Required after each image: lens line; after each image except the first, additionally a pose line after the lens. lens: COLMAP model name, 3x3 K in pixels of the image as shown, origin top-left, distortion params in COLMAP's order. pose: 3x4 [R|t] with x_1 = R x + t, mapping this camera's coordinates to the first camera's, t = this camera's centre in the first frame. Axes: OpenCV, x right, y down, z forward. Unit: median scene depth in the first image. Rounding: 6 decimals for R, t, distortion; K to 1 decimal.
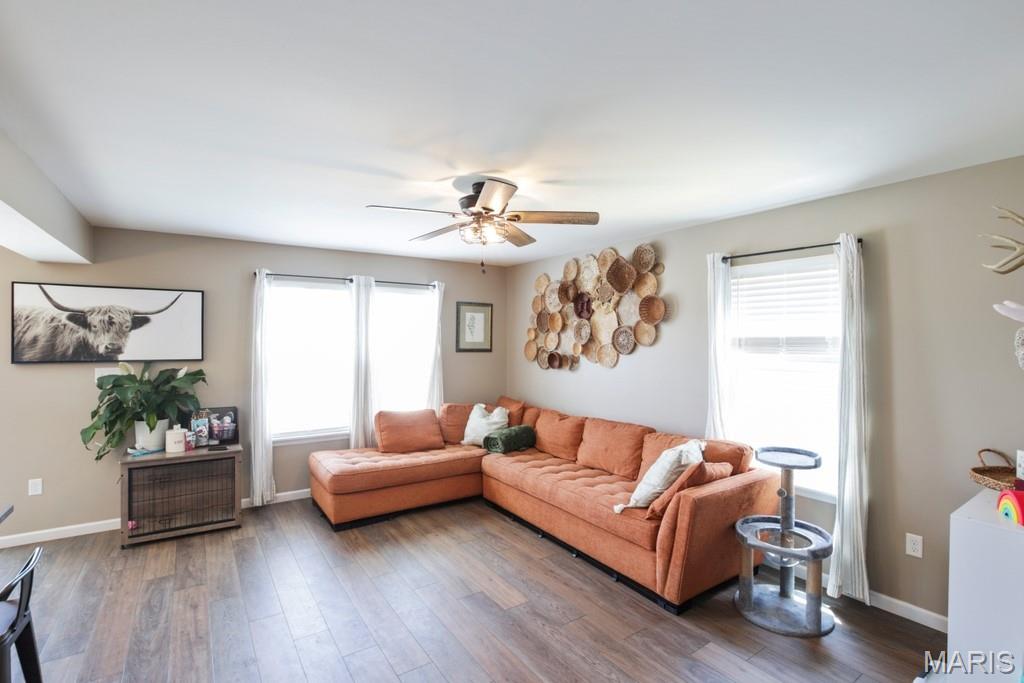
lens RADIAL K [[477.7, 0, 512.0], [0, 477.7, 341.5], [0, 0, 1]] dist [-0.026531, 0.000377]
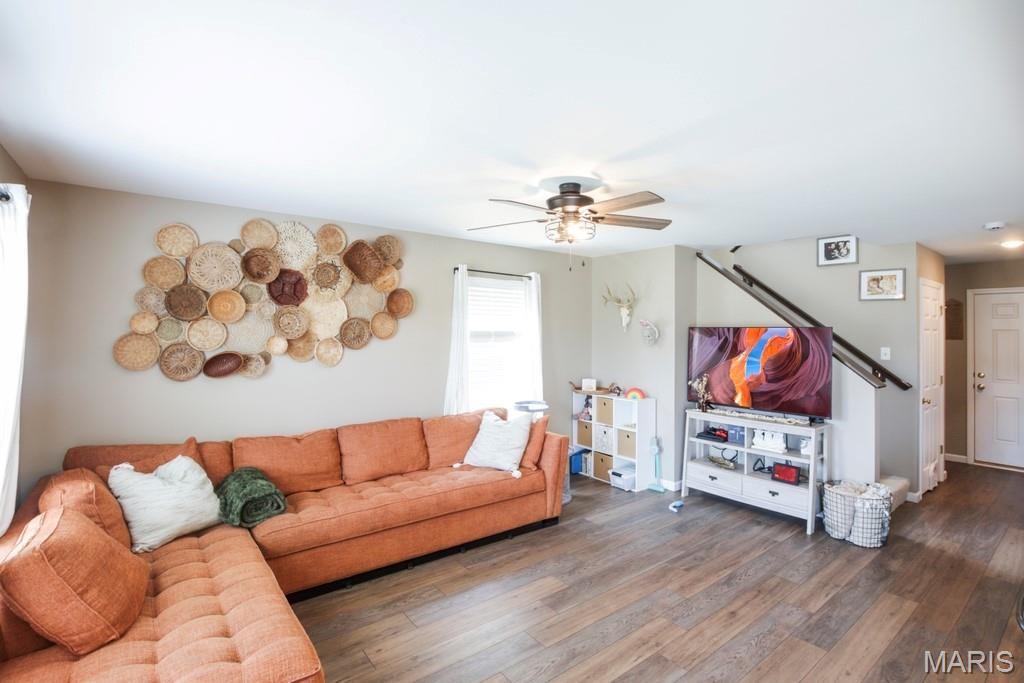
lens RADIAL K [[484.0, 0, 519.7], [0, 484.0, 322.8], [0, 0, 1]] dist [-0.031304, 0.000223]
pose [[-0.068783, 0.014885, 0.997521, -0.775801], [-0.001460, 0.999886, -0.015021, -0.010143], [-0.997631, -0.002490, -0.068754, 0.838868]]
